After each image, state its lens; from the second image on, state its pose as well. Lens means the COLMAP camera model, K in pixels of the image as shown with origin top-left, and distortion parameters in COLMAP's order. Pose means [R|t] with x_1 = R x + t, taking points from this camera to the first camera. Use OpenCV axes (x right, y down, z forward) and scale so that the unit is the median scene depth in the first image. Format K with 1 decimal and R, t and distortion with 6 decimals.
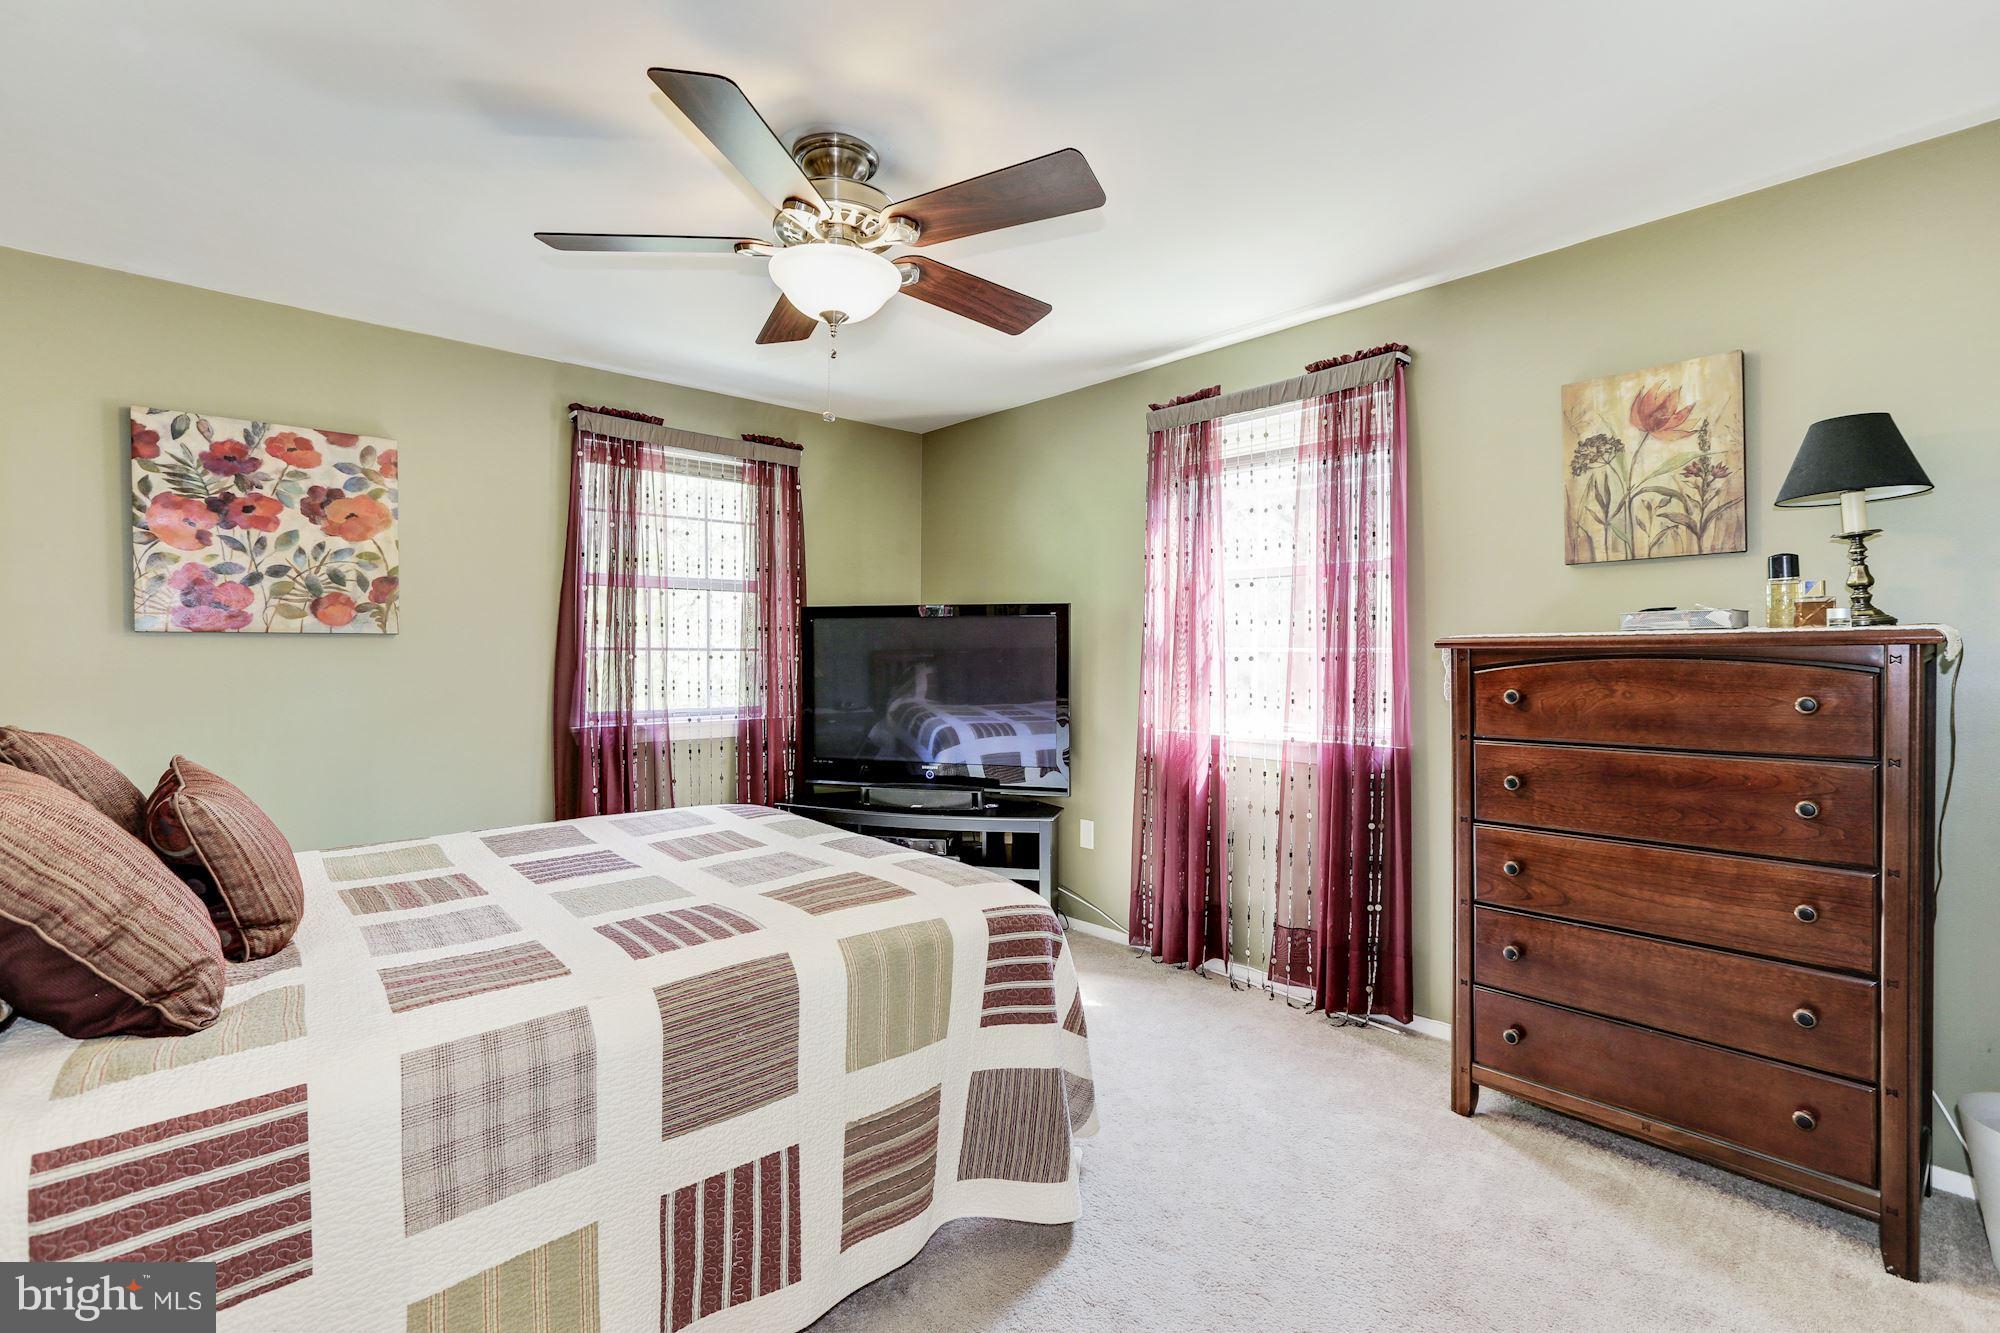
lens RADIAL K [[915.8, 0, 993.0], [0, 915.8, 660.6], [0, 0, 1]] dist [-0.037250, 0.018854]
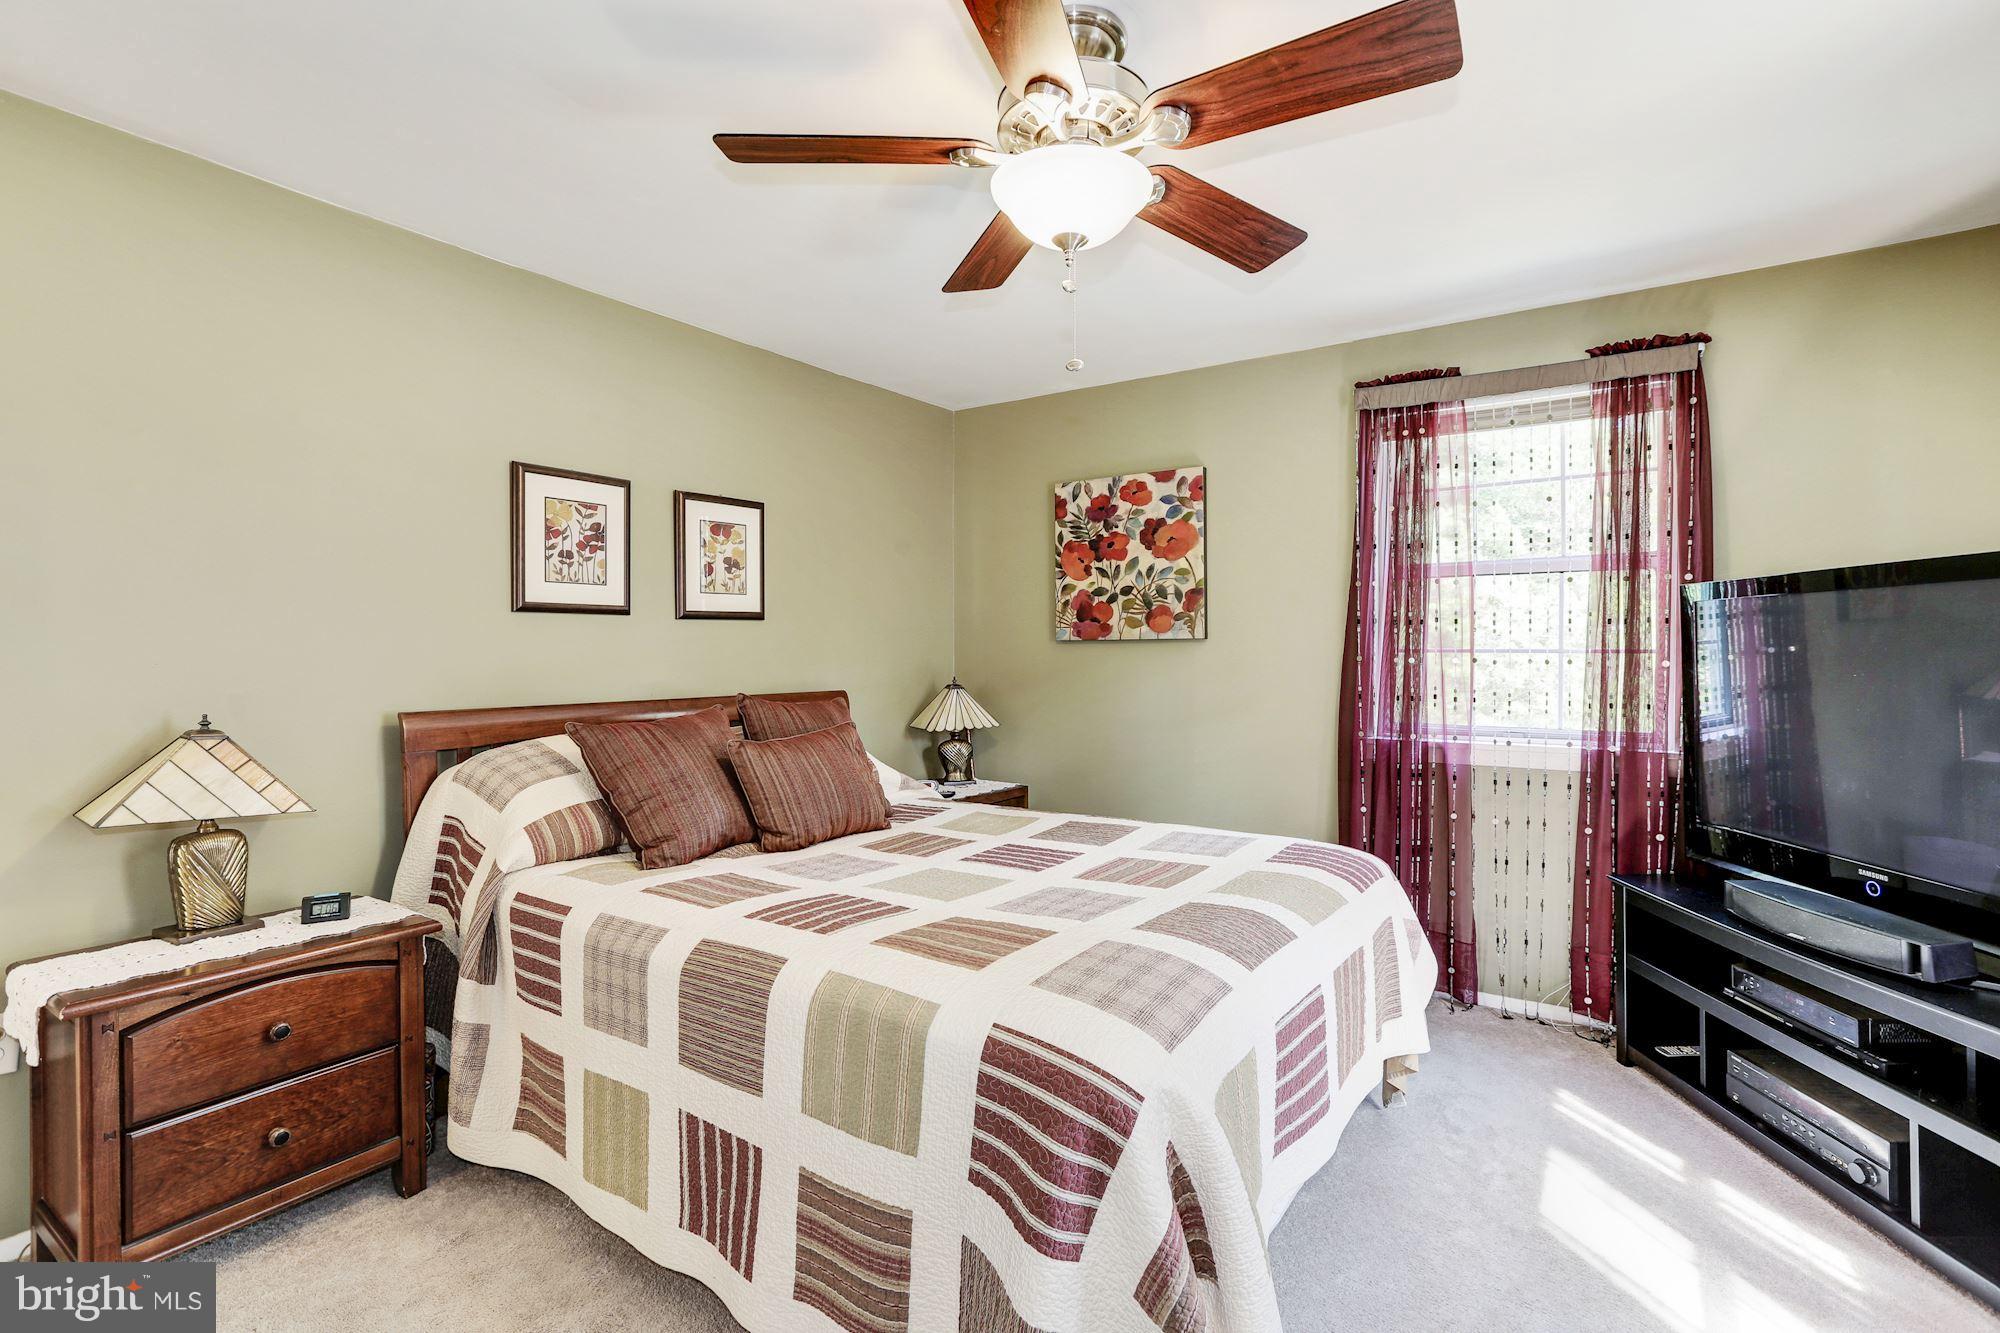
lens RADIAL K [[915.8, 0, 993.0], [0, 915.8, 660.6], [0, 0, 1]] dist [-0.037250, 0.018854]
pose [[0.233651, 0.006427, -0.972299, 0.410893], [-0.008075, 0.999956, 0.004669, -0.005508], [0.972287, 0.006761, 0.233693, 0.512940]]
